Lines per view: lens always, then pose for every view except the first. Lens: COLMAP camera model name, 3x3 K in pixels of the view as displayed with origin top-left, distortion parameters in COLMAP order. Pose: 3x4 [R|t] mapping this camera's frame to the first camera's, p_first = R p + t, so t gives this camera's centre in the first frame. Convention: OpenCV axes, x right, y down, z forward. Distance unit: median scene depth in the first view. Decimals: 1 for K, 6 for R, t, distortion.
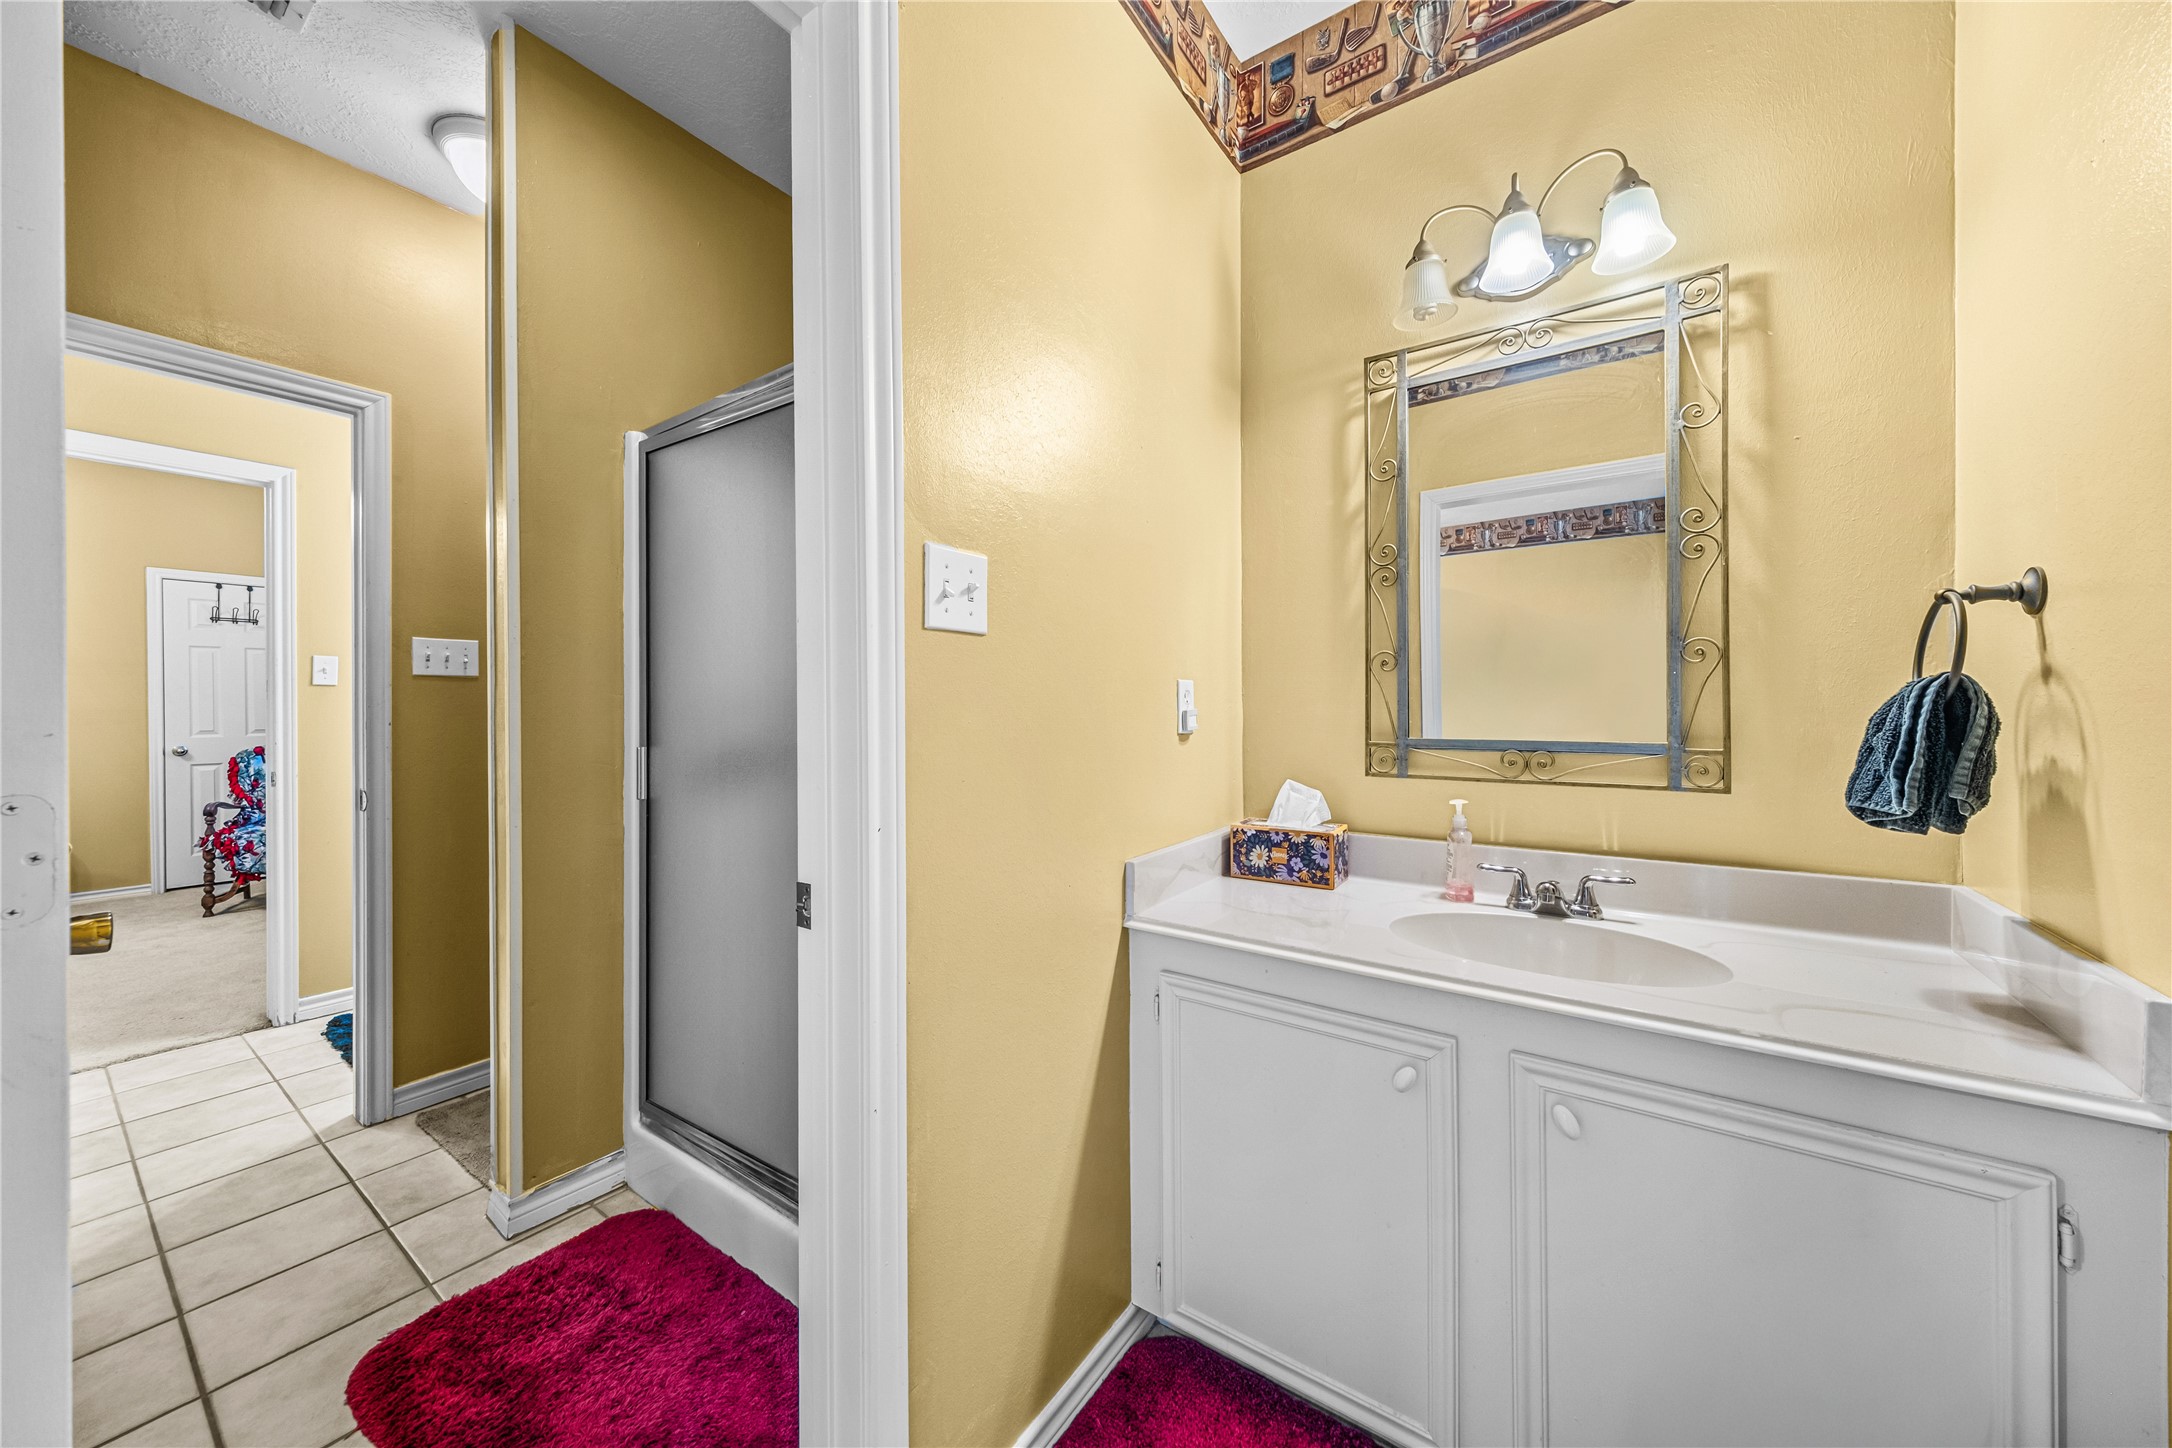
lens RADIAL K [[765.5, 0, 1065.2], [0, 765.5, 712.8], [0, 0, 1]] dist [0.000350, 0.000453]
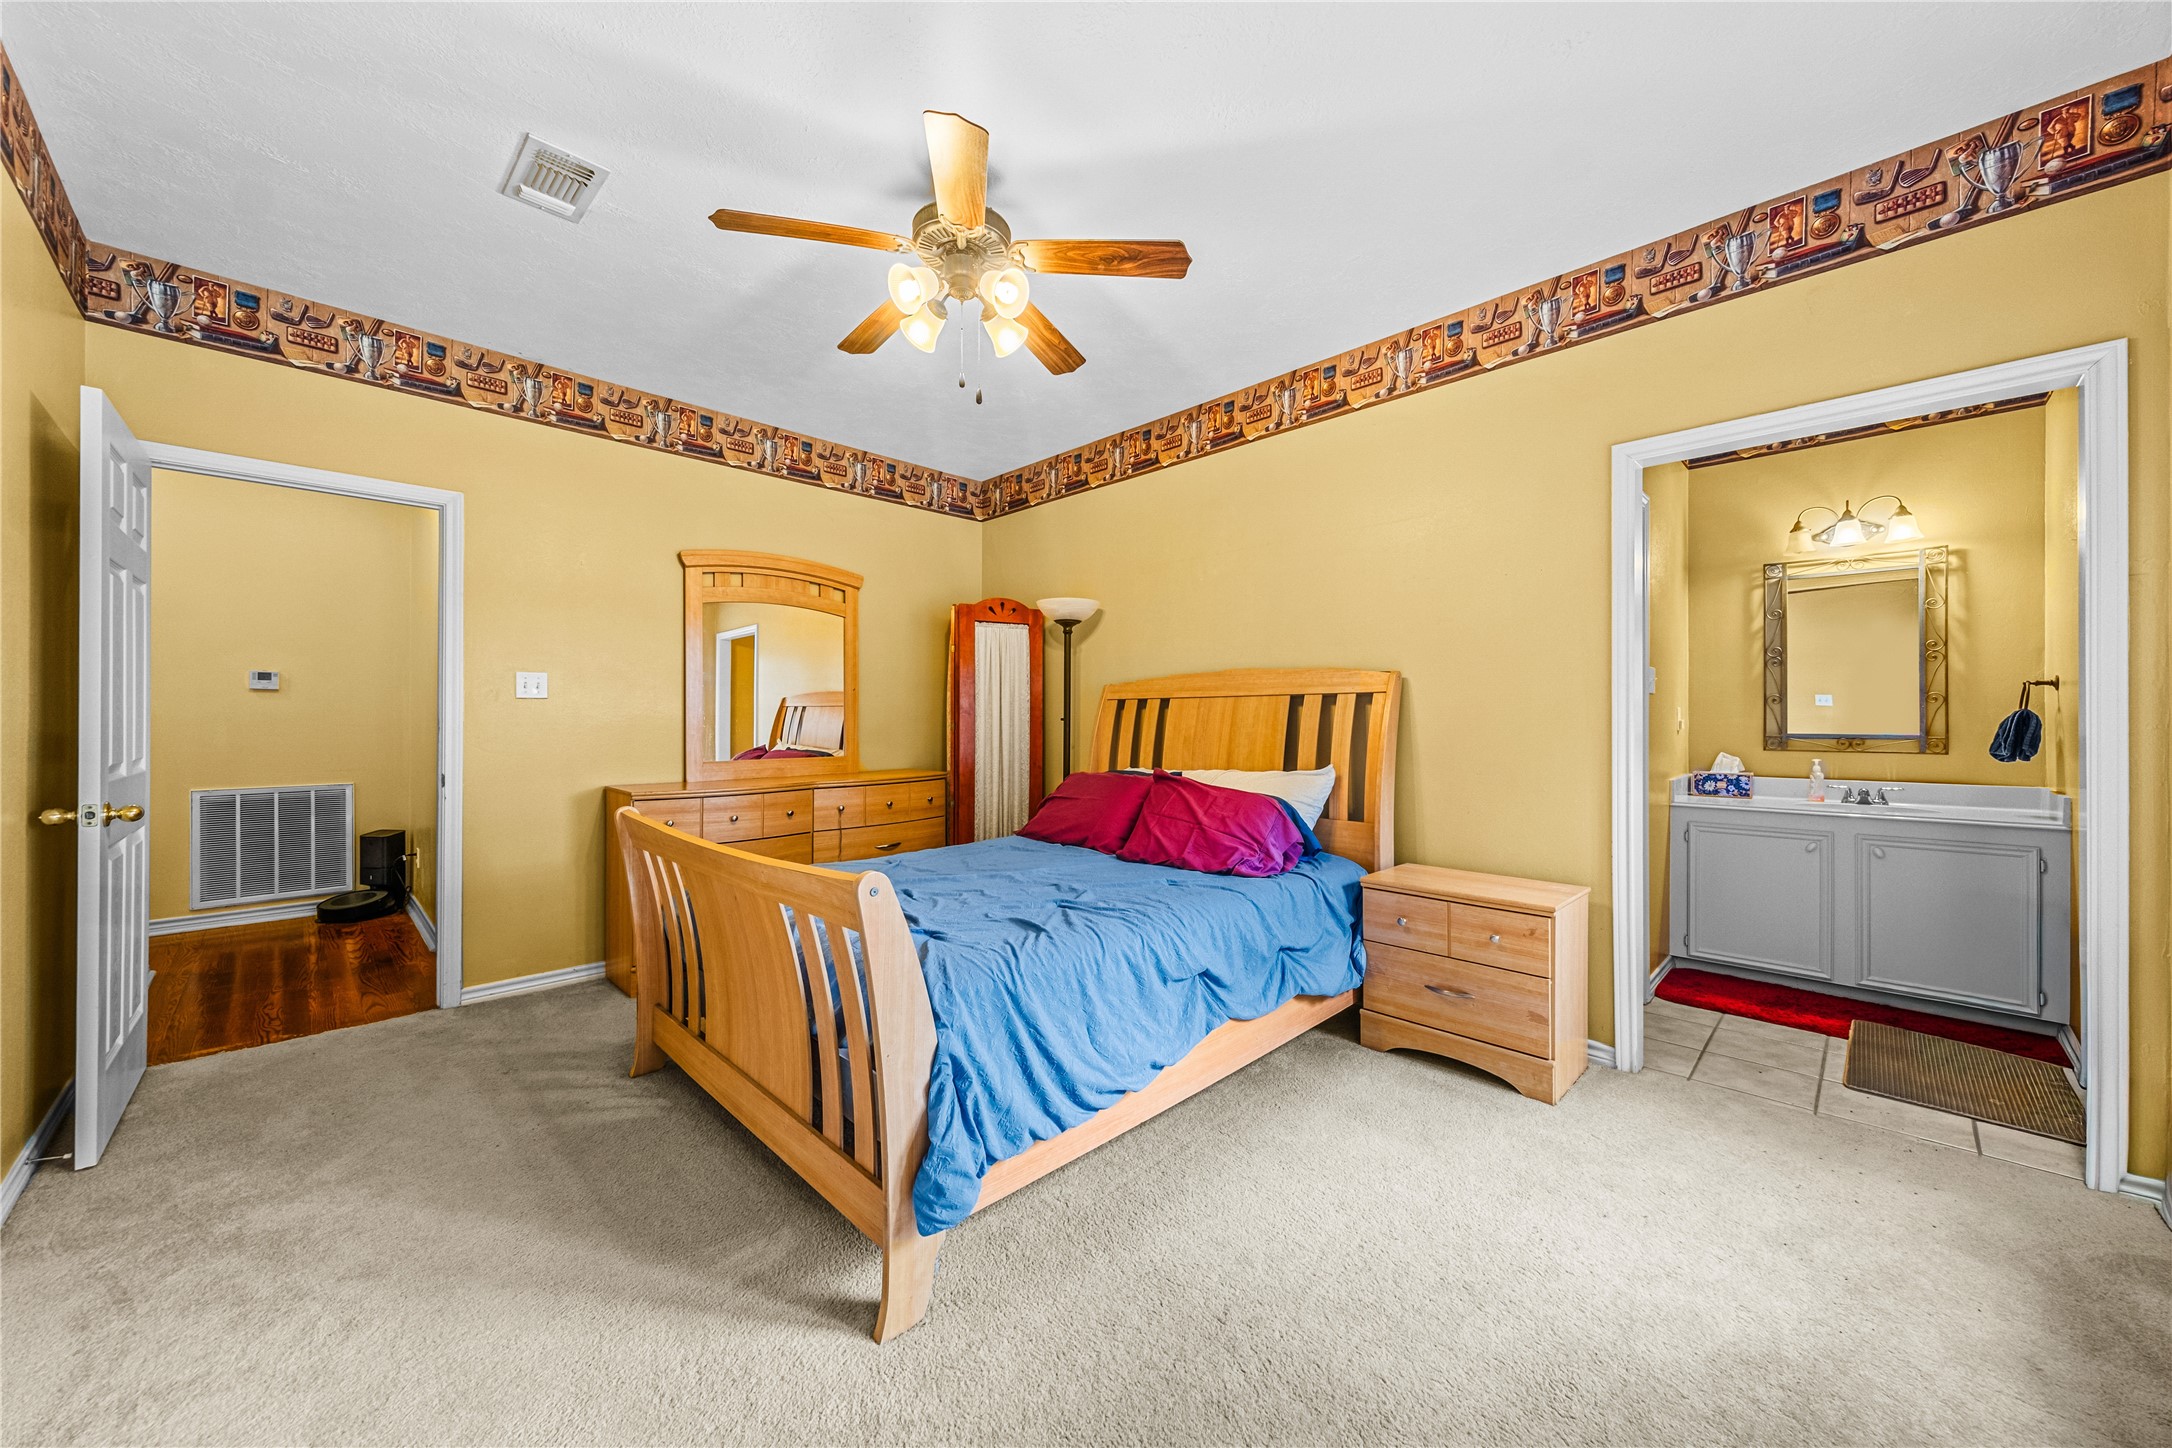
lens RADIAL K [[765.5, 0, 1095.5], [0, 765.5, 722.3], [0, 0, 1]] dist [0.000350, 0.000453]
pose [[0.986223, 0.005814, -0.165317, -1.343980], [-0.006357, 0.999976, -0.002754, 0.021971], [0.165297, 0.003767, 0.986237, -1.768074]]
